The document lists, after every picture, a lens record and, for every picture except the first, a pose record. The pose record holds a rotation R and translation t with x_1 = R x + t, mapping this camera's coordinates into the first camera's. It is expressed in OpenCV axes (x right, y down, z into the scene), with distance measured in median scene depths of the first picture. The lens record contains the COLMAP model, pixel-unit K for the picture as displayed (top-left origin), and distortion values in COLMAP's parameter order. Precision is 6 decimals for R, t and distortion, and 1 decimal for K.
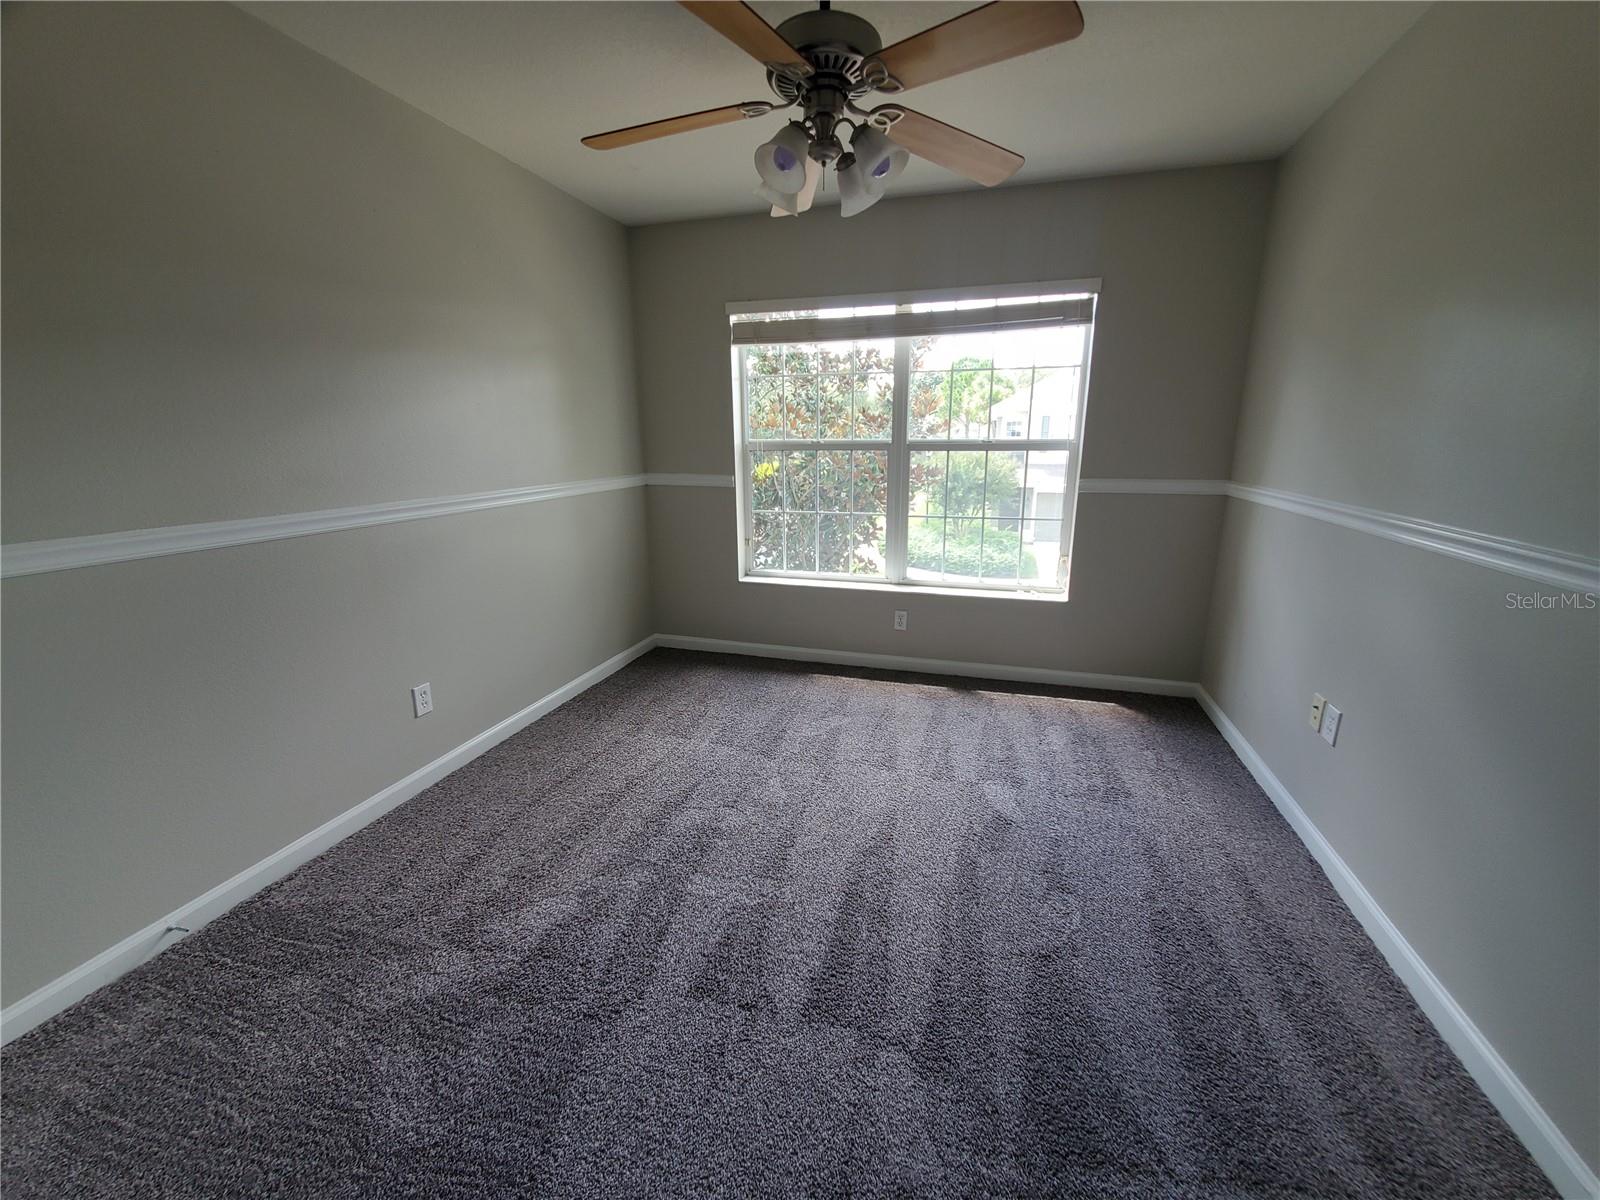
lens RADIAL K [[634.4, 0, 805.1], [0, 634.4, 593.6], [0, 0, 1]] dist [-0.000342, 0.000074]
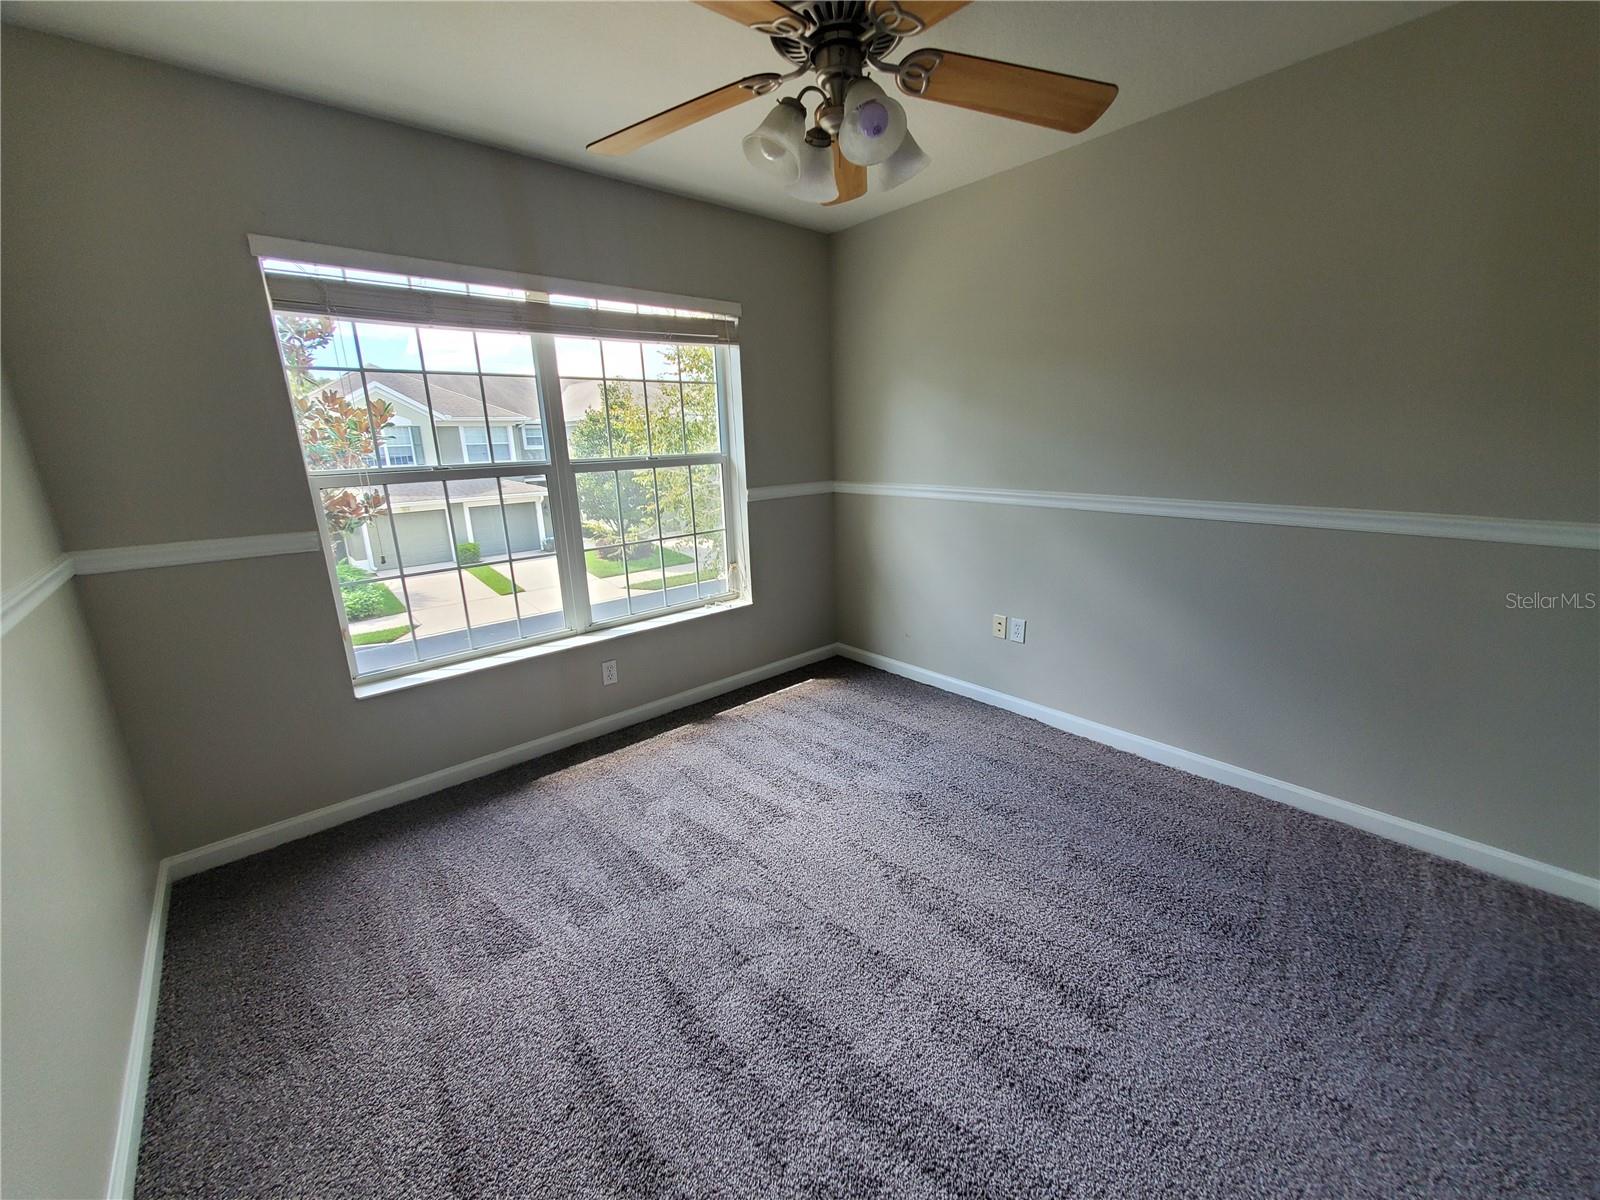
lens RADIAL K [[634.4, 0, 805.1], [0, 634.4, 593.6], [0, 0, 1]] dist [-0.000342, 0.000074]
pose [[0.527228, -0.214683, 0.822157, -0.443888], [0.228002, 0.967818, 0.106507, -0.104112], [-0.818563, 0.131299, 0.559209, 0.354023]]
